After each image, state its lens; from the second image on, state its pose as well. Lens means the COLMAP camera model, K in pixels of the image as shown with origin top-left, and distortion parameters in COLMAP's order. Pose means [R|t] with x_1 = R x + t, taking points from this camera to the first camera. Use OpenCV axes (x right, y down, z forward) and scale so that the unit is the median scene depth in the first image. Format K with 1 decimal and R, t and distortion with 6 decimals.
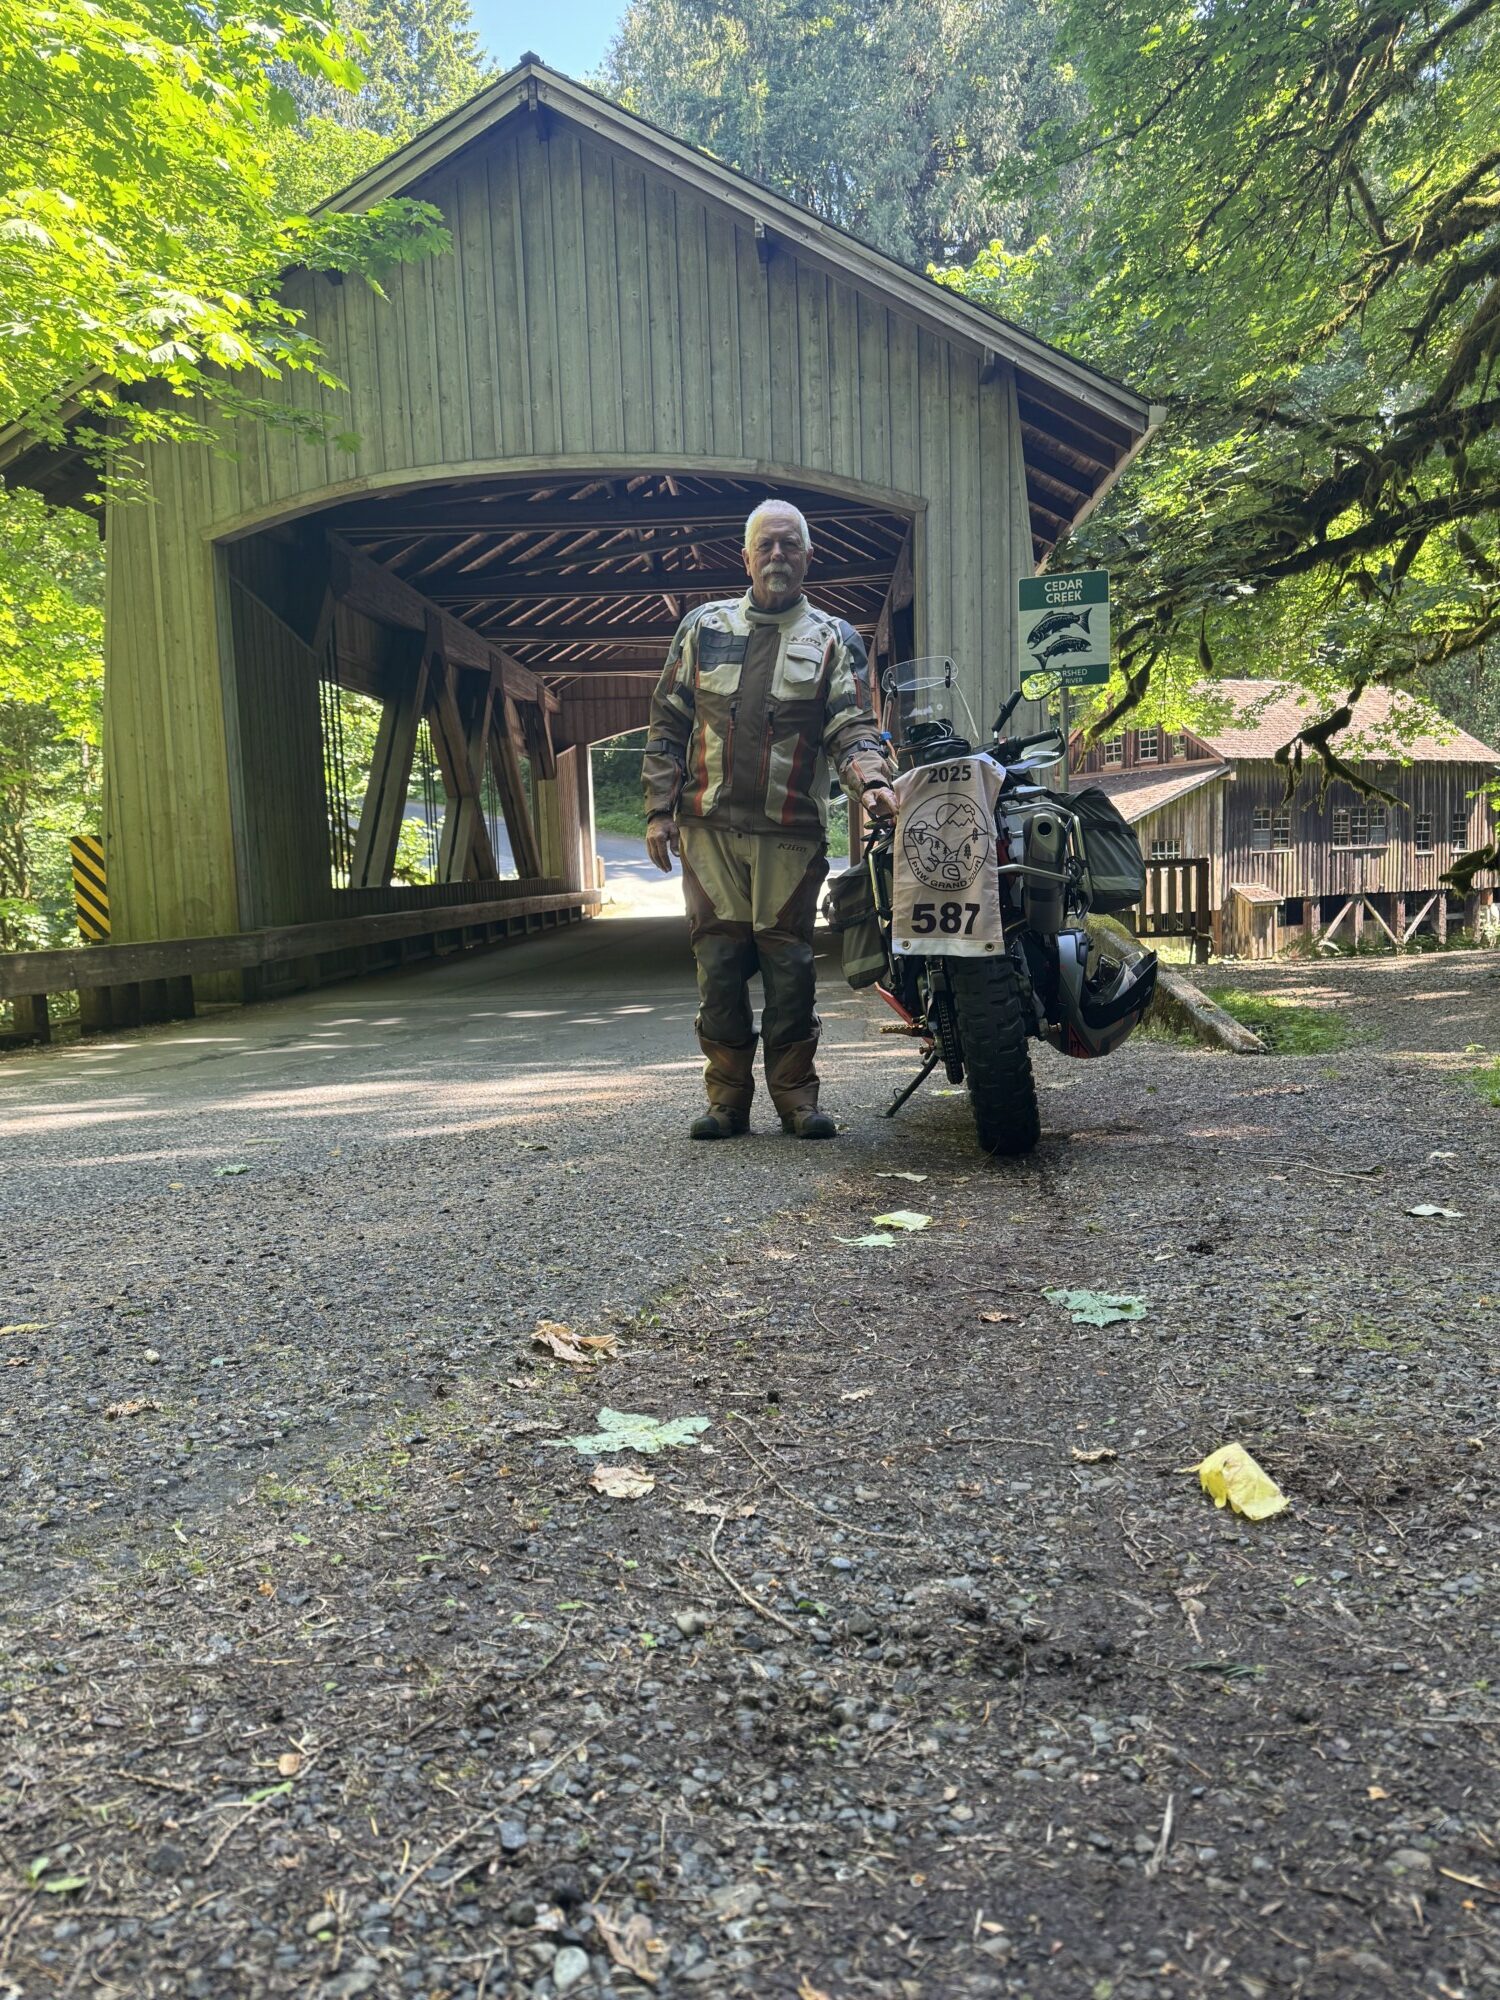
lens RADIAL K [[1459.0, 0, 755.7], [0, 1459.0, 1011.4], [0, 0, 1]] dist [0.026438, -0.032034]
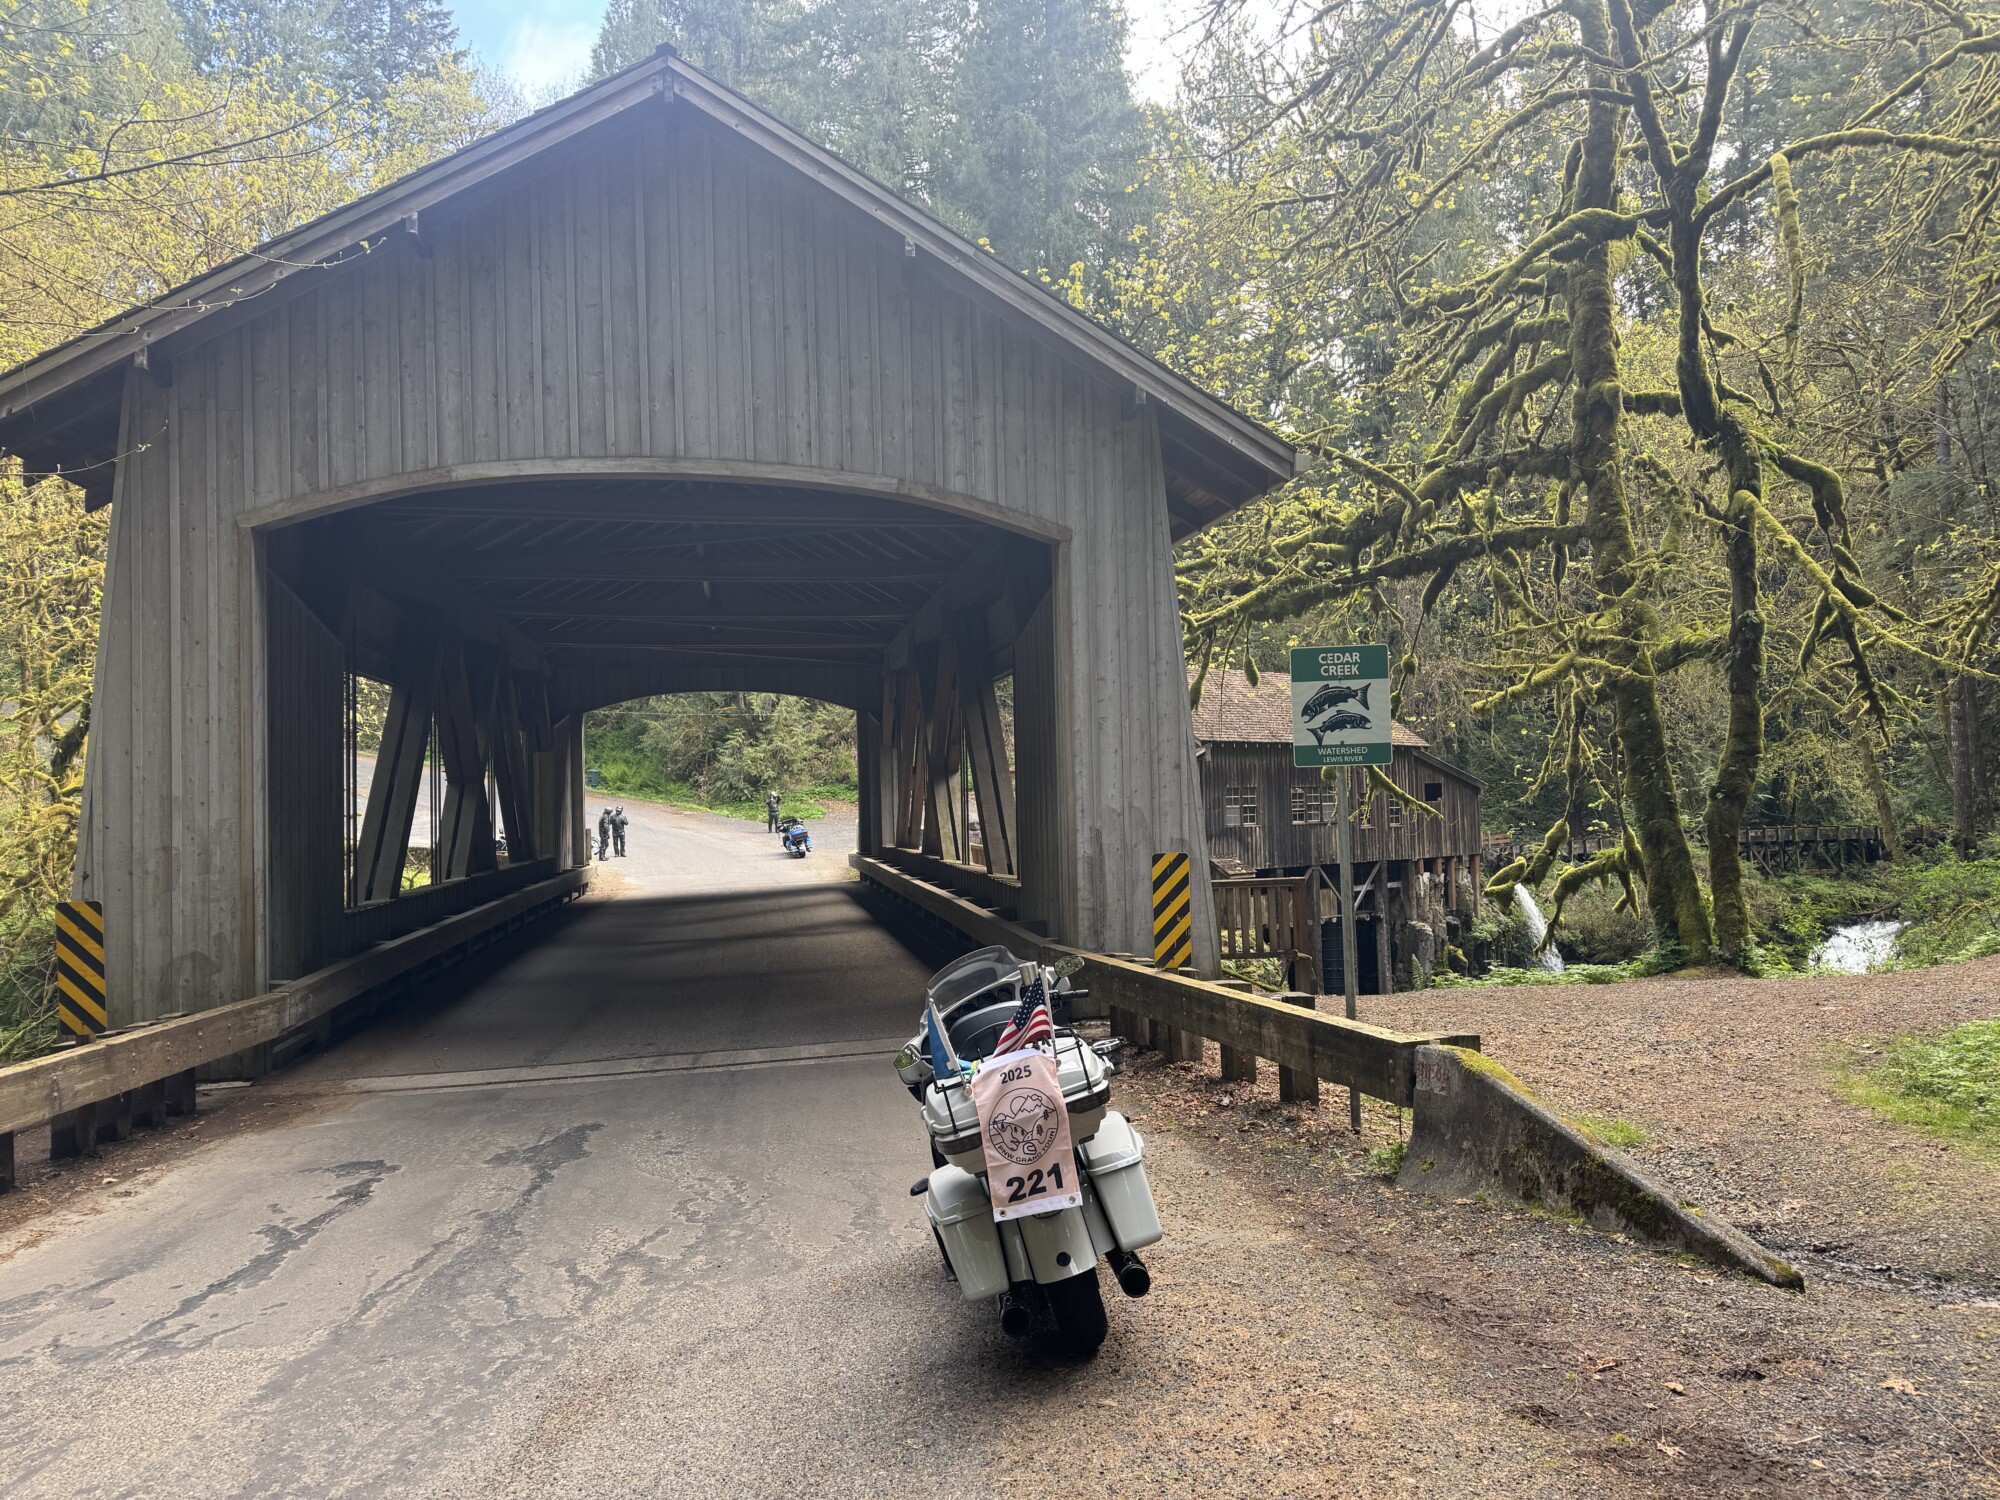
lens RADIAL K [[1389.1, 0, 1002.2], [0, 1389.1, 752.2], [0, 0, 1]] dist [0.084202, -0.092908]
pose [[0.975308, 0.017349, 0.220165, -0.127123], [0.013161, 0.990572, -0.136357, -0.077151], [-0.220455, 0.135888, 0.965885, 0.137662]]
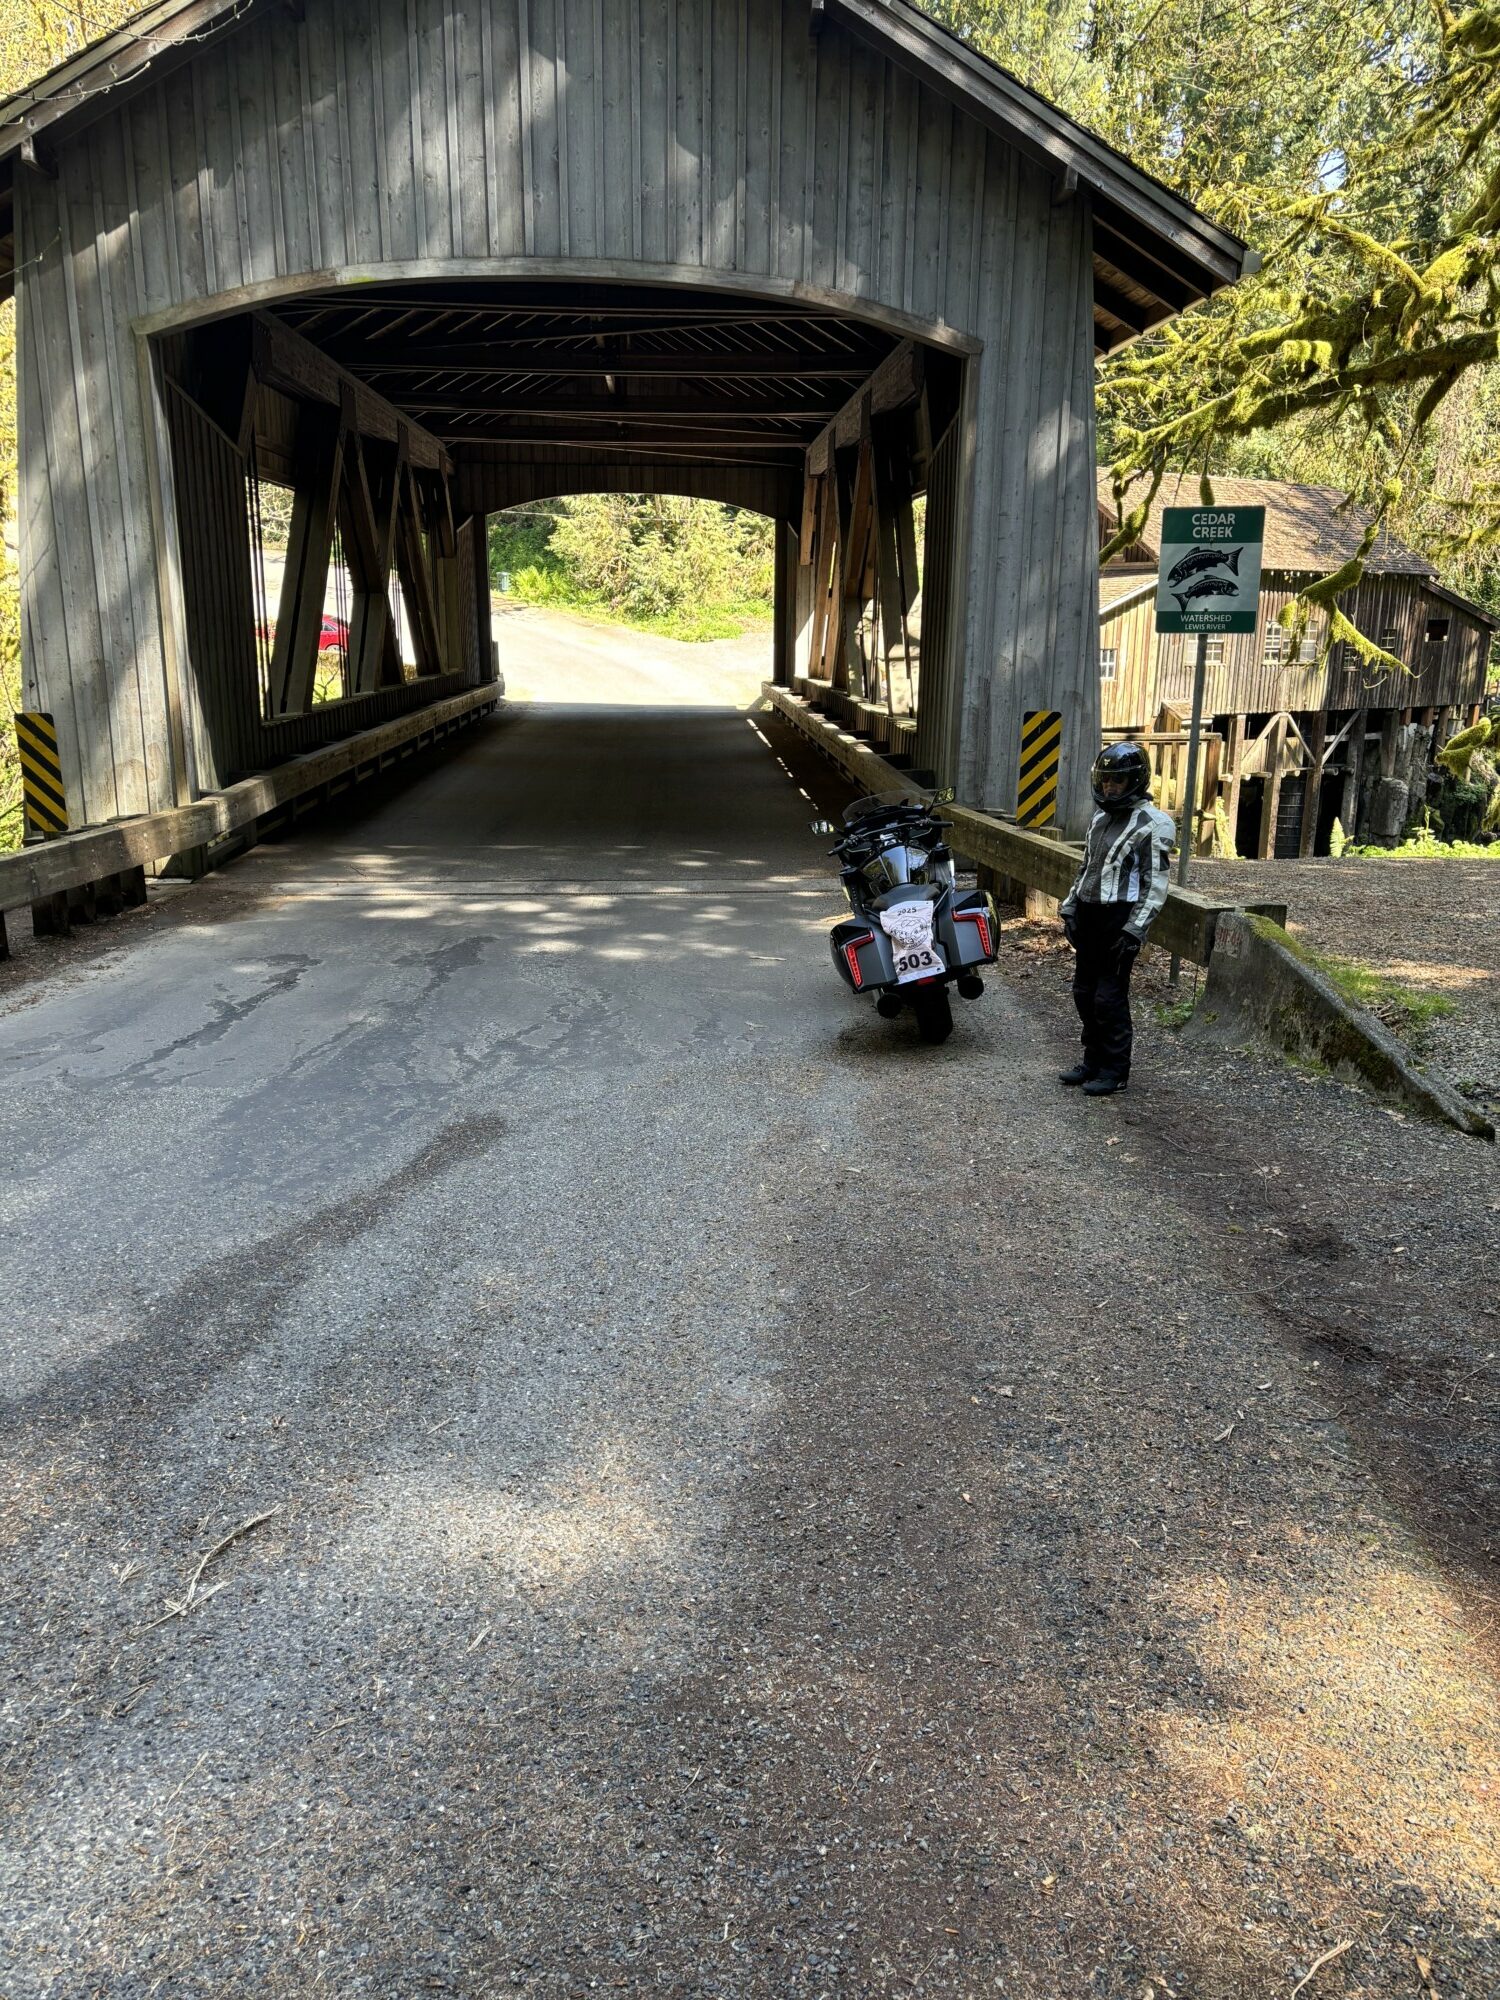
lens RADIAL K [[1510.1, 0, 747.9], [0, 1510.1, 1002.2], [0, 0, 1]] dist [0.029794, -0.015833]
pose [[0.995115, 0.019922, 0.096695, -0.104847], [-0.034370, 0.988066, 0.150146, -0.086348], [-0.092549, -0.152736, 0.983924, 0.046507]]
